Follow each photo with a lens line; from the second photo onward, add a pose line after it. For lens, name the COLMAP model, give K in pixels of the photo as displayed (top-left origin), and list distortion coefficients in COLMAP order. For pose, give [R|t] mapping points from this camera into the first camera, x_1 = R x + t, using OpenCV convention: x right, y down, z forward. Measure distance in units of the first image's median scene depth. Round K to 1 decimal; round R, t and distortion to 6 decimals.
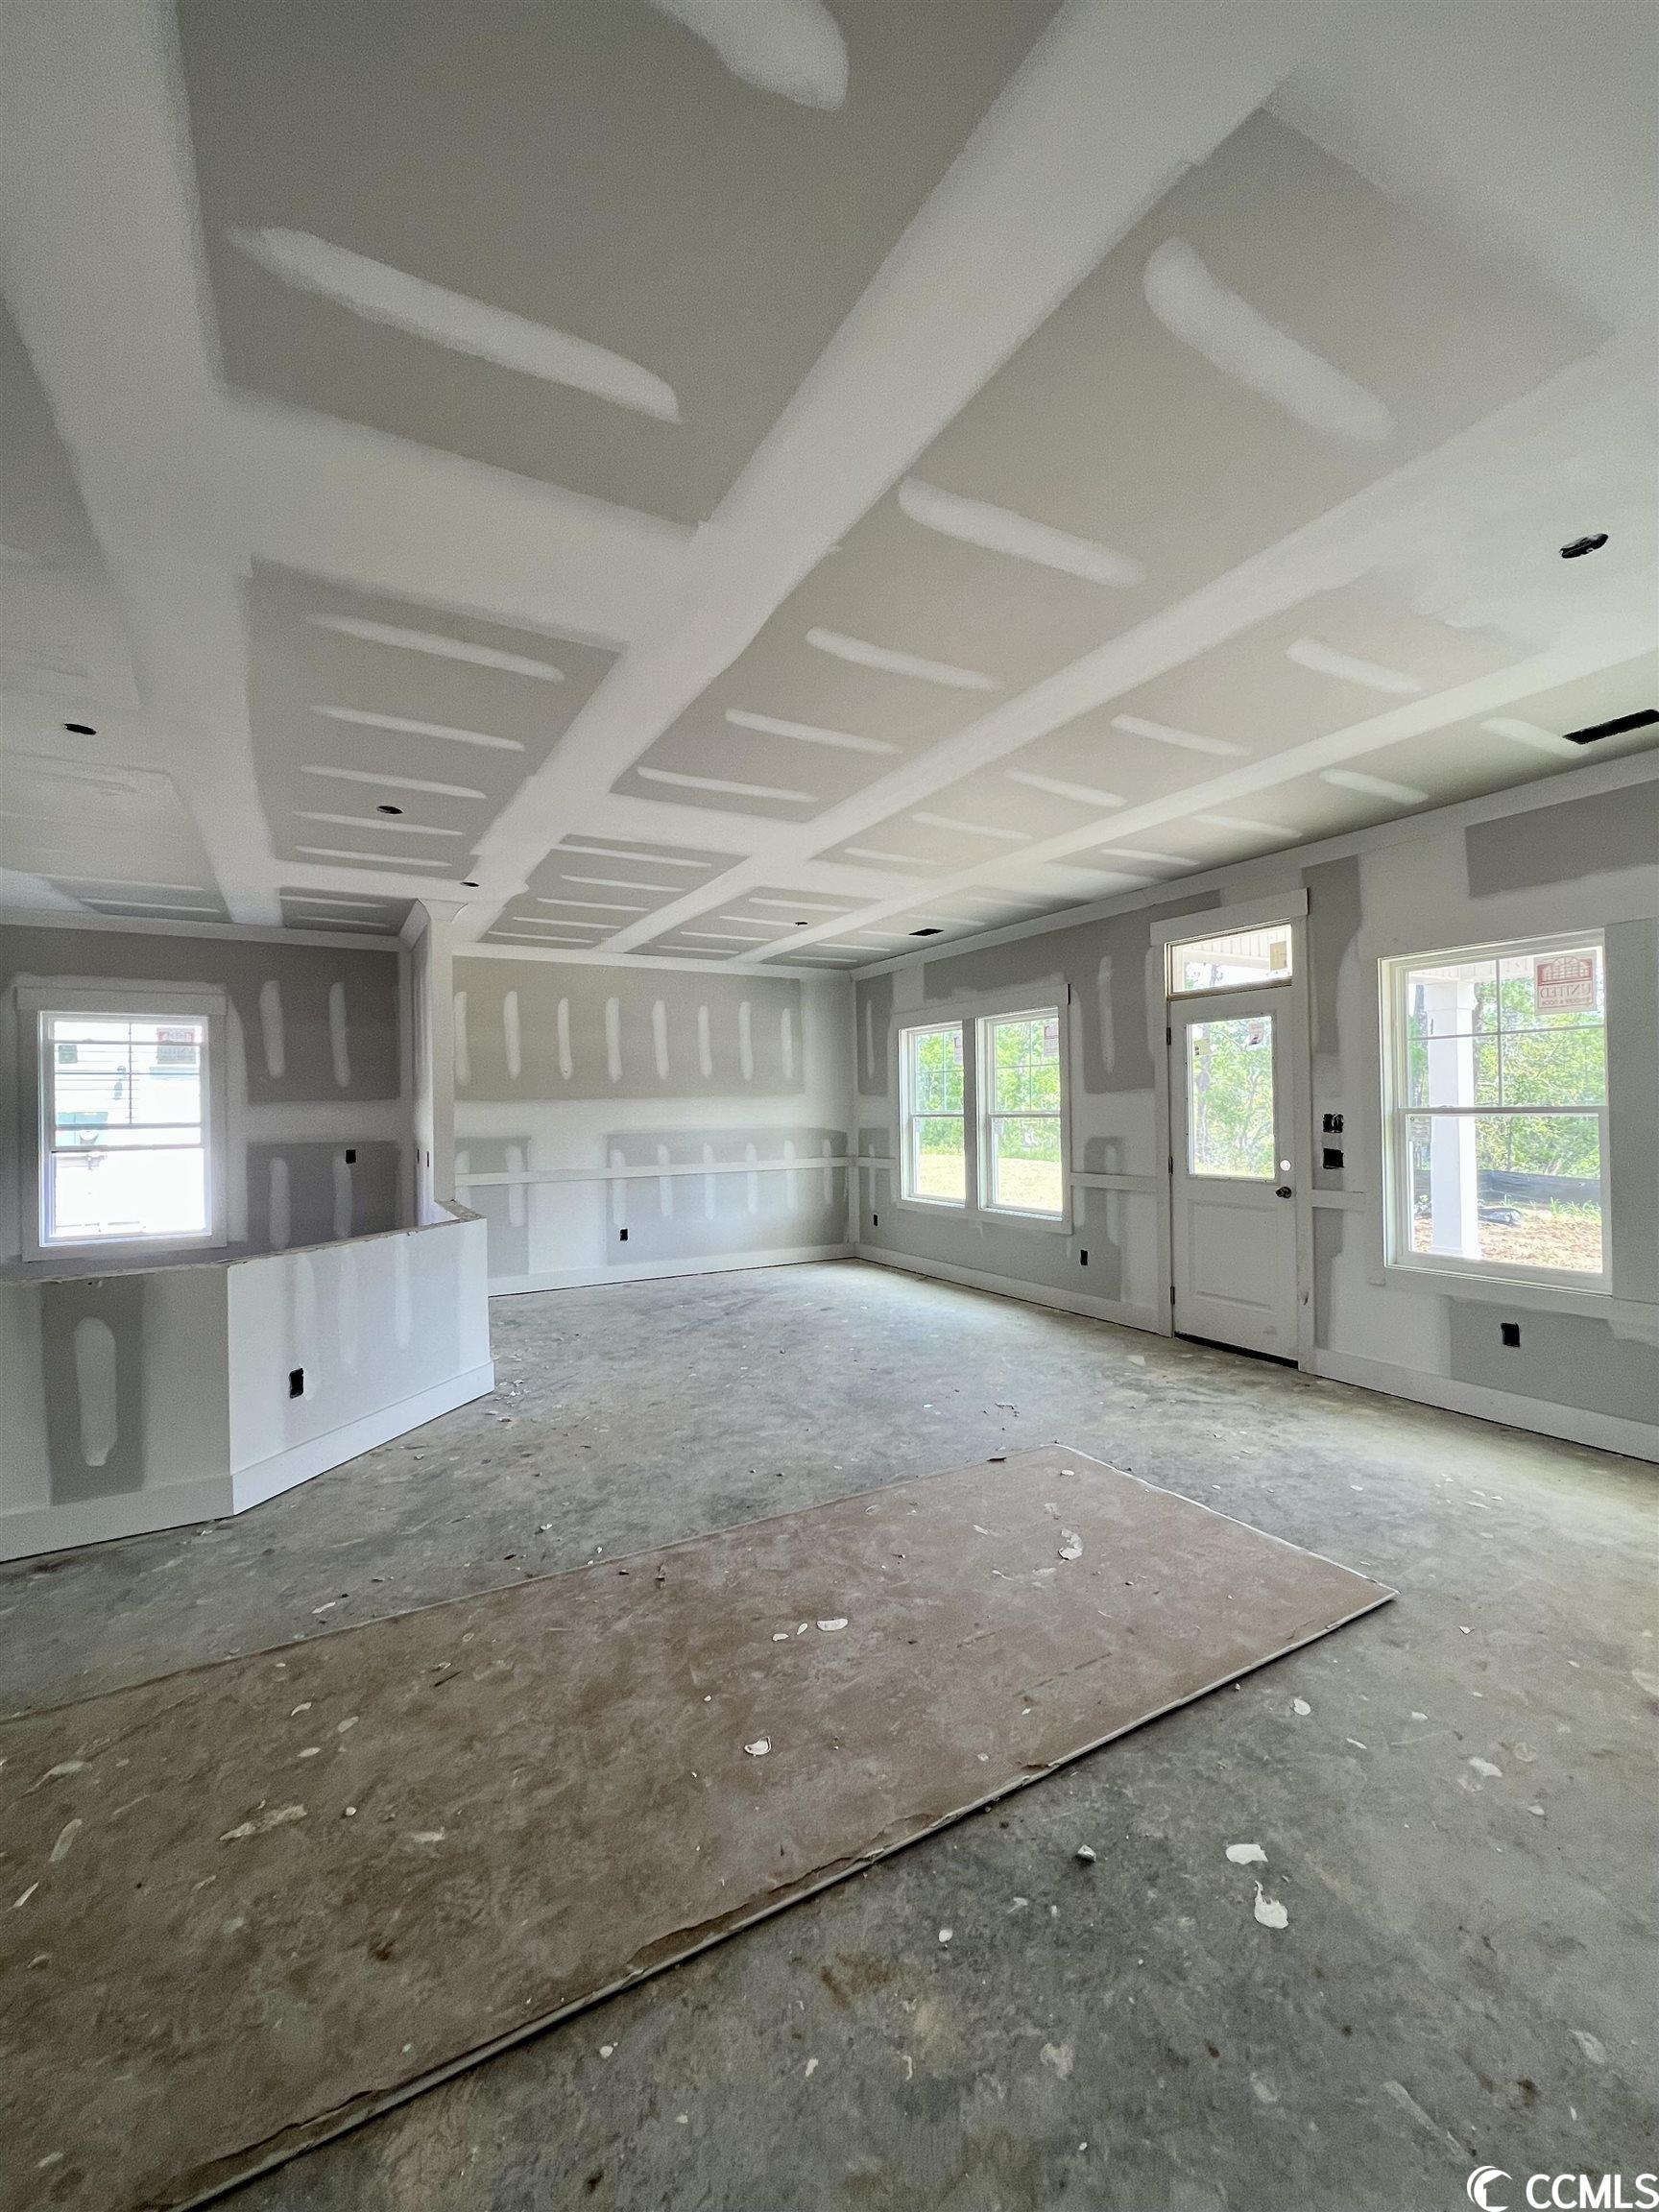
lens RADIAL K [[907.0, 0, 829.5], [0, 907.0, 1106.0], [0, 0, 1]] dist [-0.000299, -0.000125]
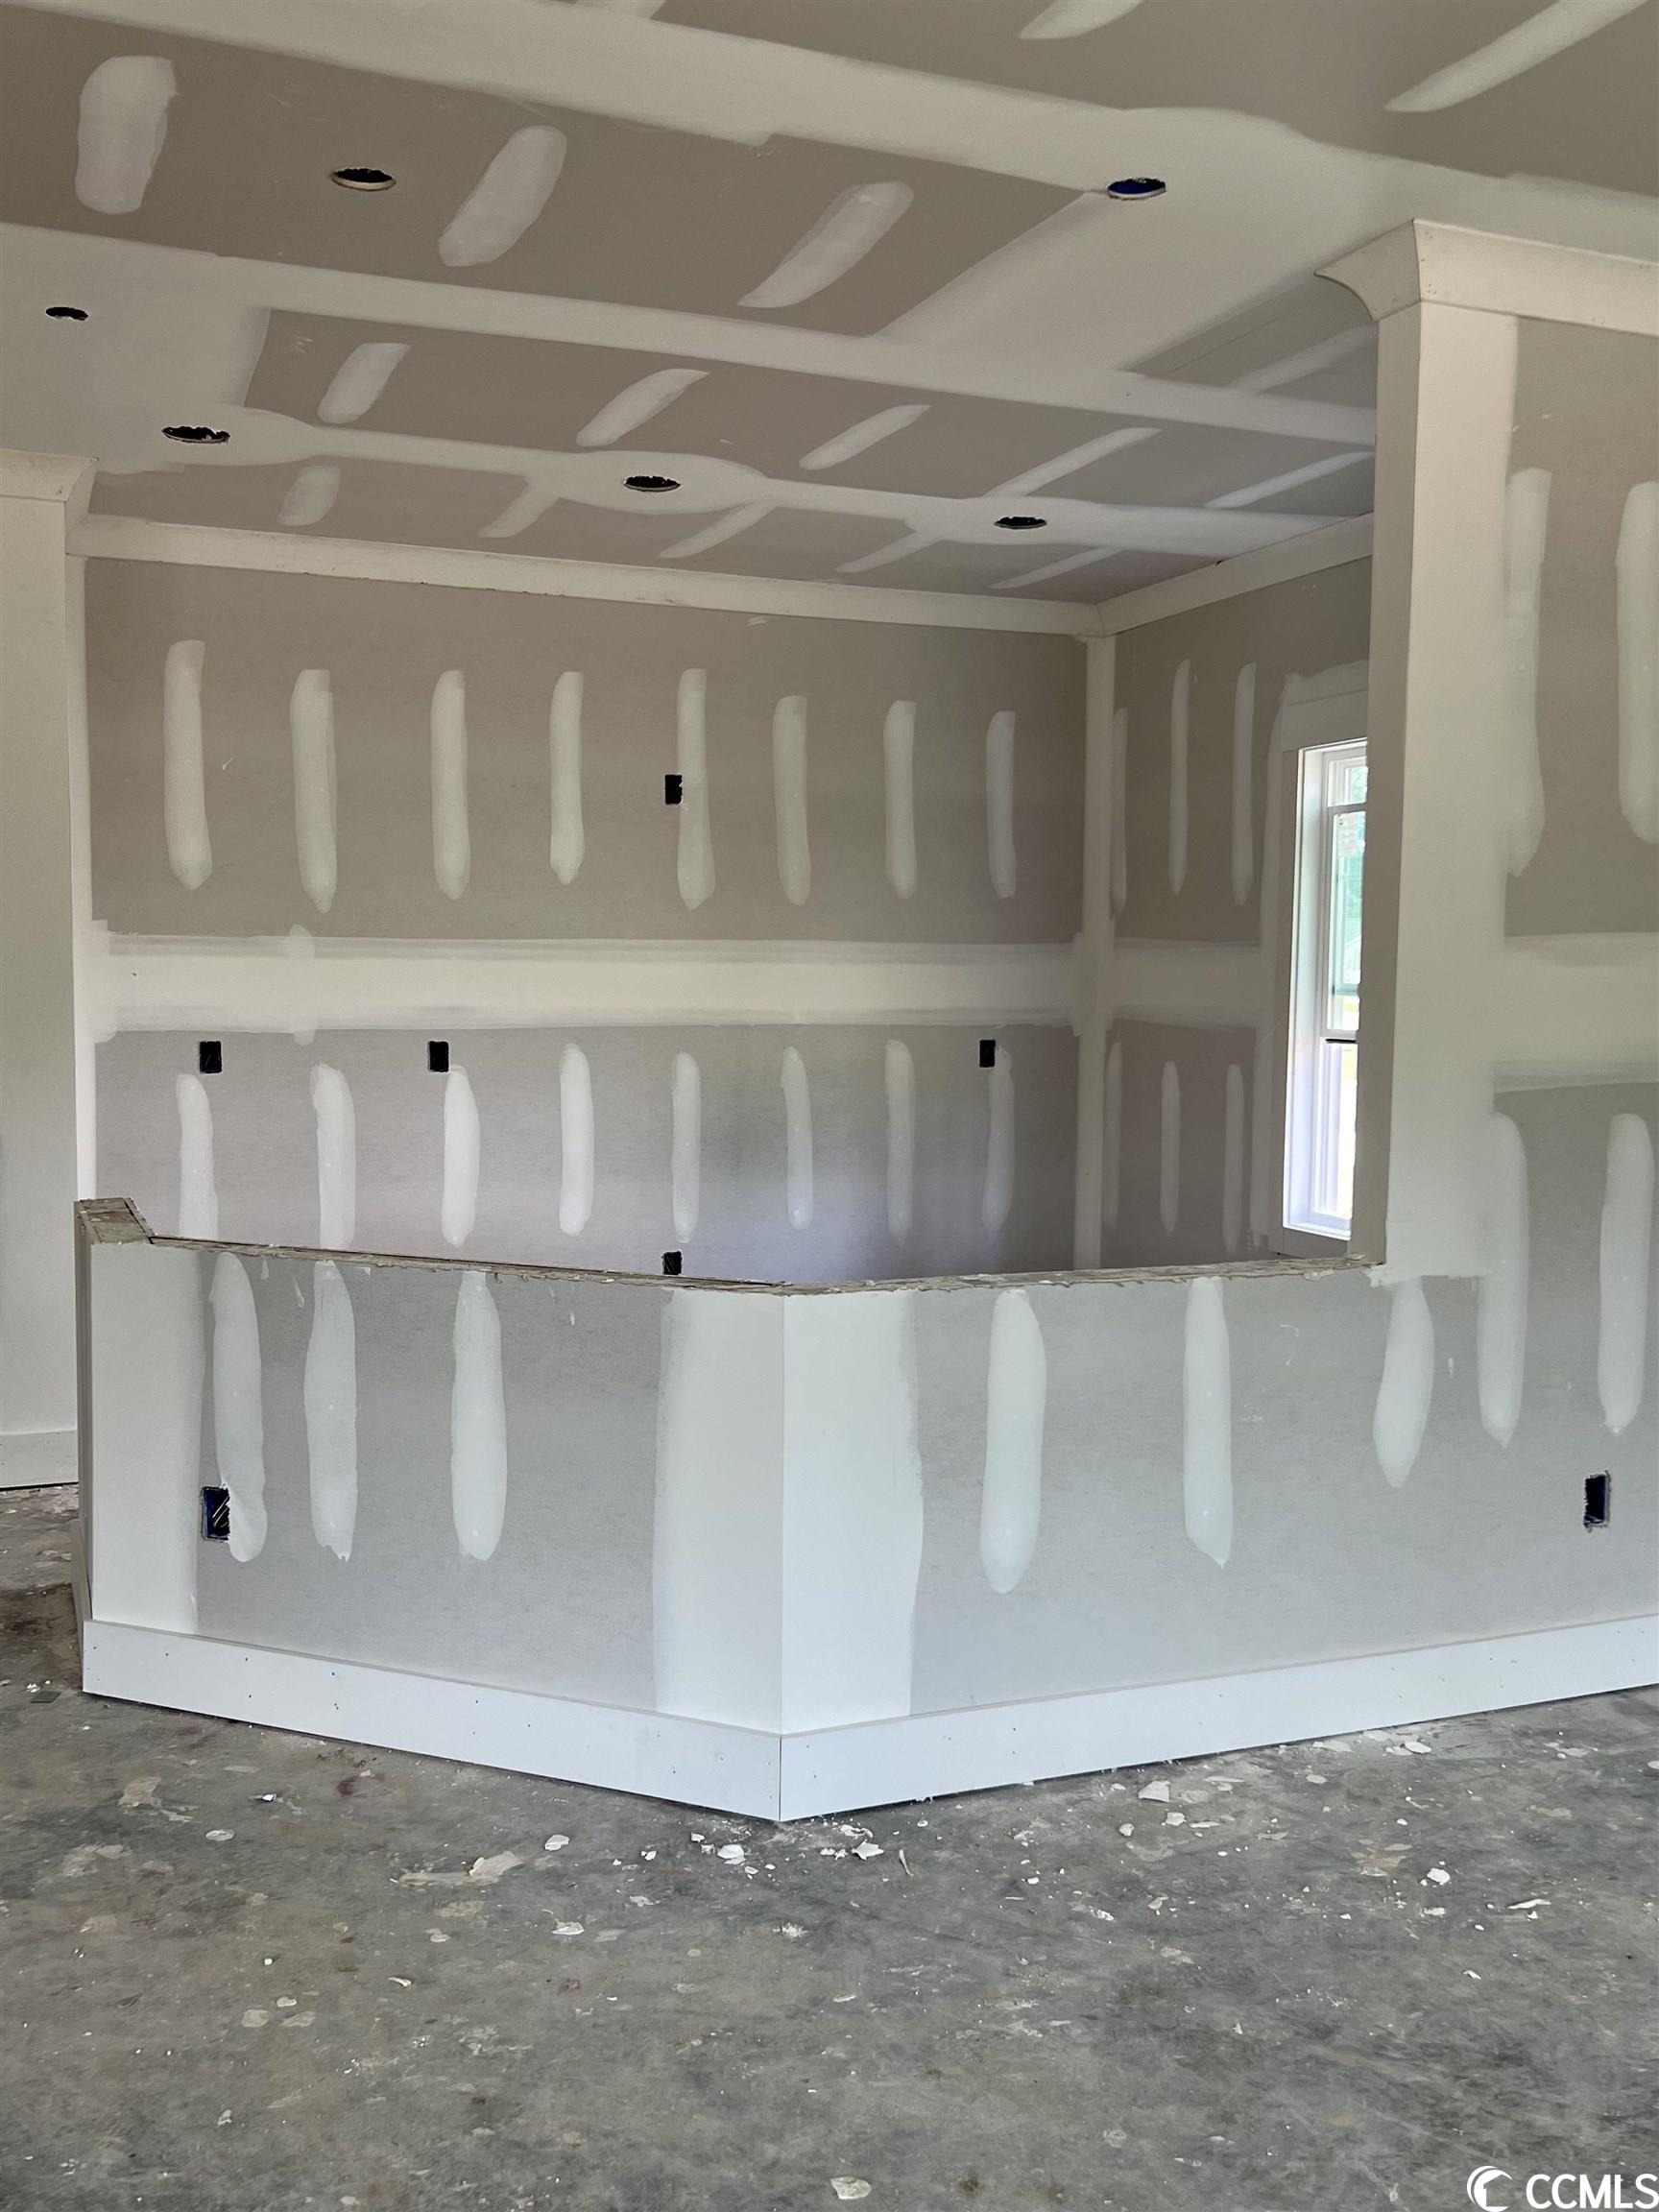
lens RADIAL K [[2029.1, 0, 833.7], [0, 2029.1, 1132.2], [0, 0, 1]] dist [0.104149, -0.152069]
pose [[-0.125418, 0.113924, -0.985541, 0.399370], [-0.001173, 0.993367, 0.114978, -0.026657], [0.992103, 0.015576, -0.124452, 1.316855]]
